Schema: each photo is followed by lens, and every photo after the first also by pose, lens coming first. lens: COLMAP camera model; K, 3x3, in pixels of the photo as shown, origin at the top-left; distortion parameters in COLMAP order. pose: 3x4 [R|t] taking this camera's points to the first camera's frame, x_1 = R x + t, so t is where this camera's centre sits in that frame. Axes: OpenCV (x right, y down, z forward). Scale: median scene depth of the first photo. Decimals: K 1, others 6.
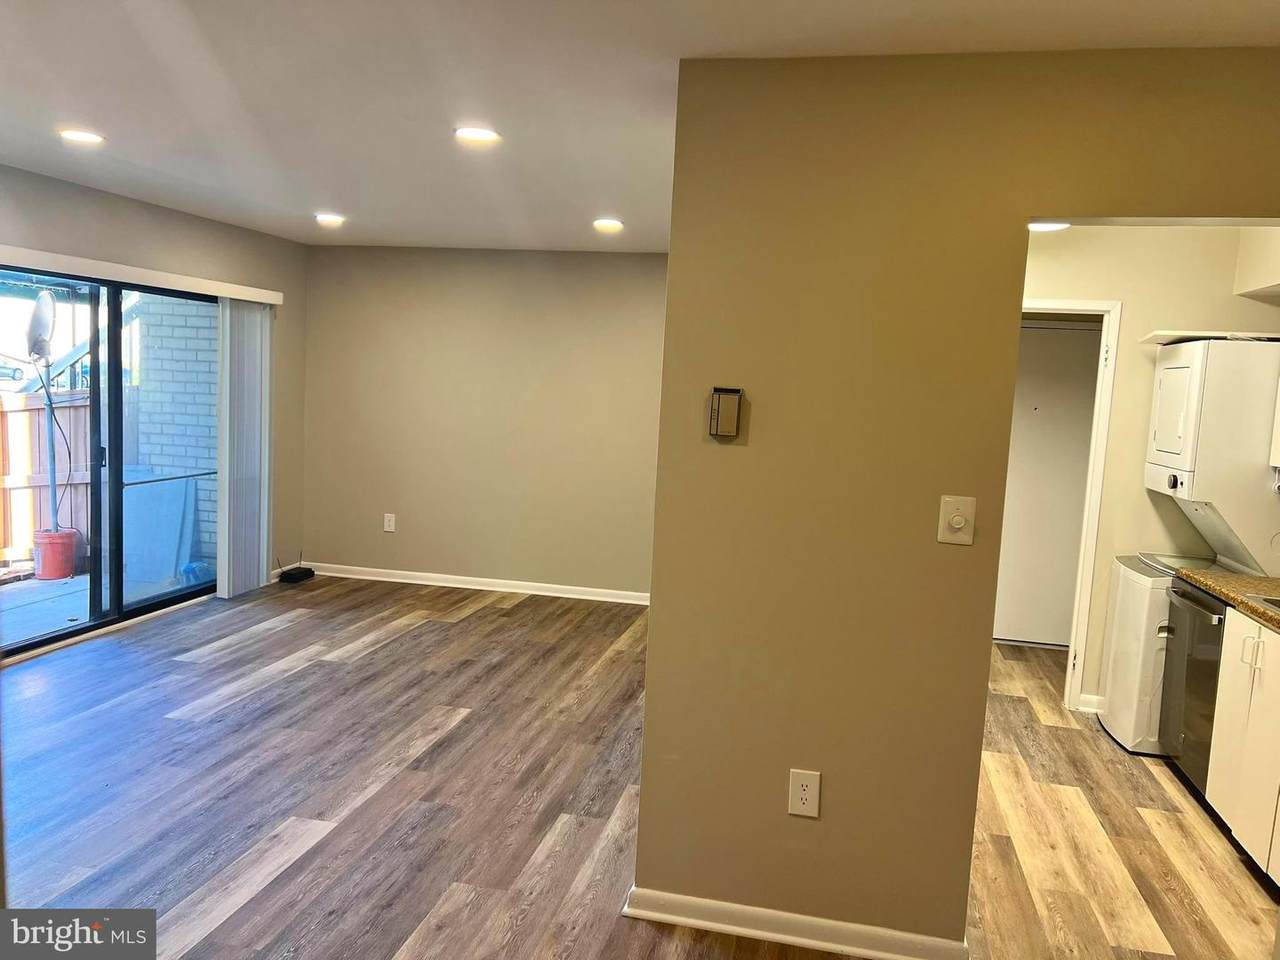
lens RADIAL K [[969.0, 0, 645.2], [0, 969.0, 476.4], [0, 0, 1]] dist [0.011103, -0.008752]
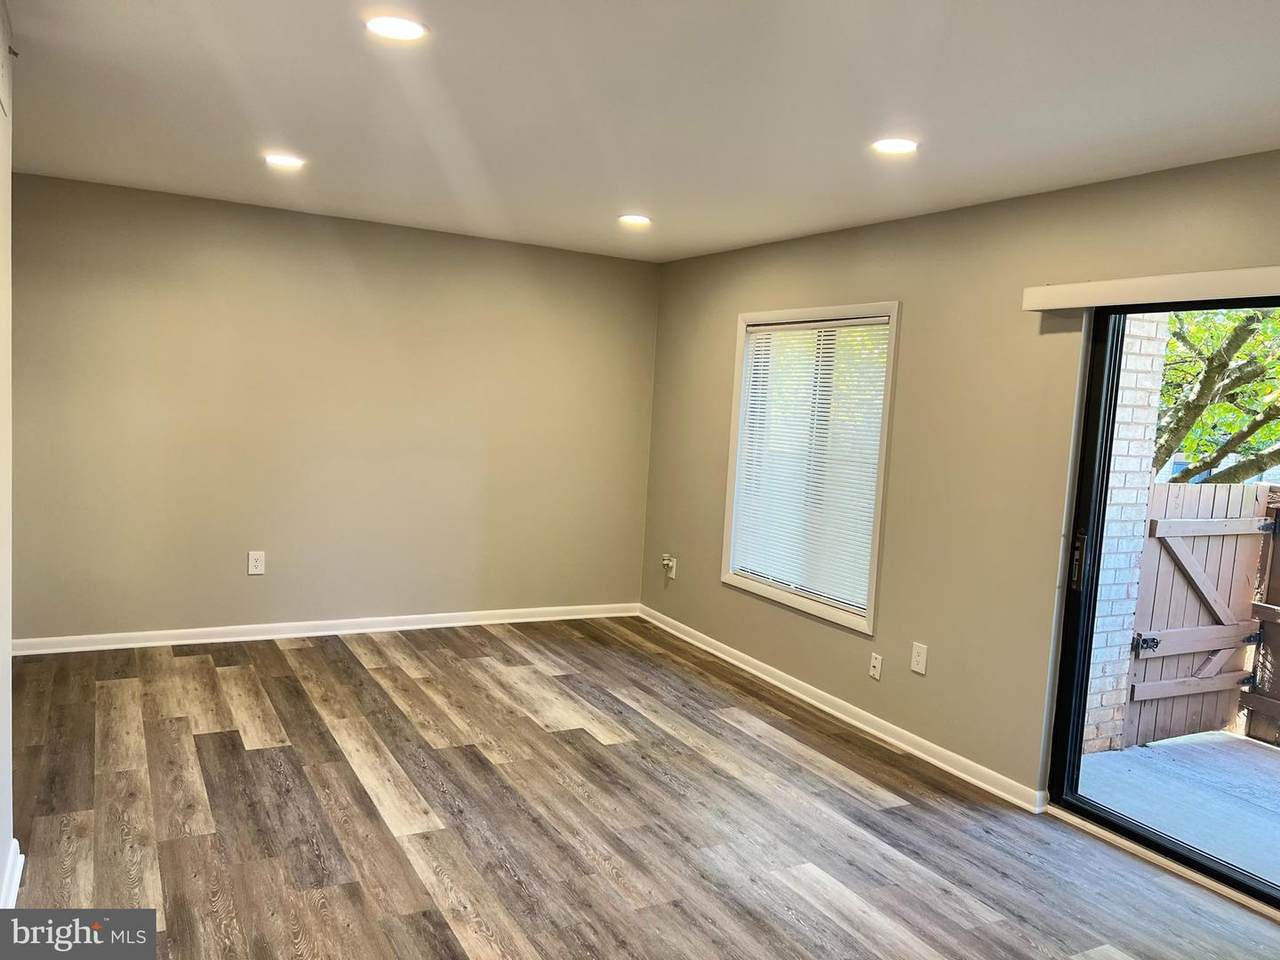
lens RADIAL K [[969.0, 0, 642.4], [0, 969.0, 481.1], [0, 0, 1]] dist [0.011103, -0.008752]
pose [[-0.748433, -0.039396, -0.662039, 0.104376], [-0.167521, 0.977094, 0.131238, -0.106730], [0.641705, 0.209128, -0.737889, 1.199851]]
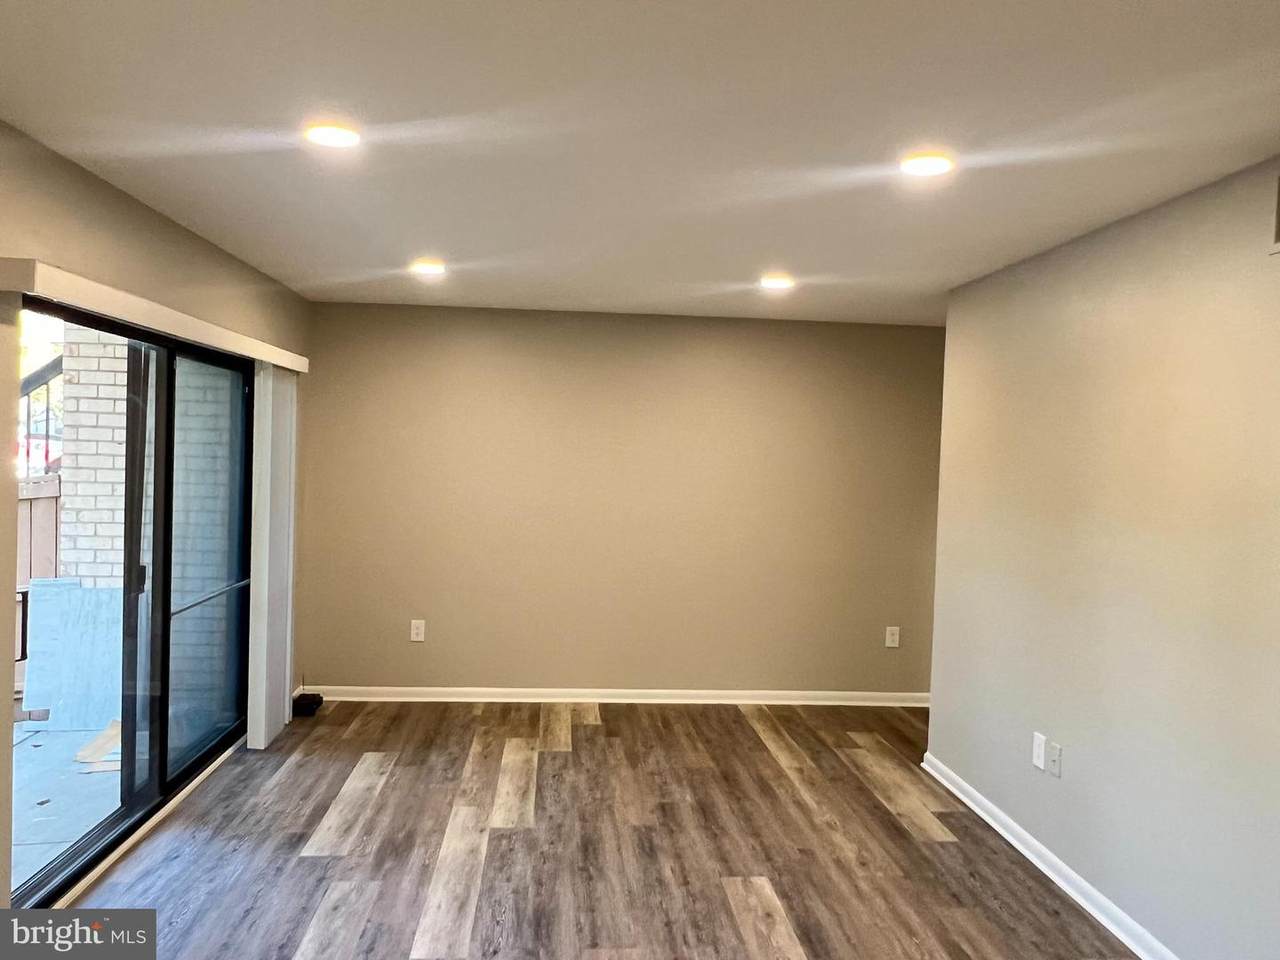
lens RADIAL K [[915.9, 0, 633.6], [0, 915.9, 486.7], [0, 0, 1]] dist [0.001567, -0.004856]
pose [[0.956781, -0.023743, 0.289840, -0.445121], [0.039578, 0.998019, -0.048895, -0.044712], [-0.288105, 0.058253, 0.955825, 0.257815]]
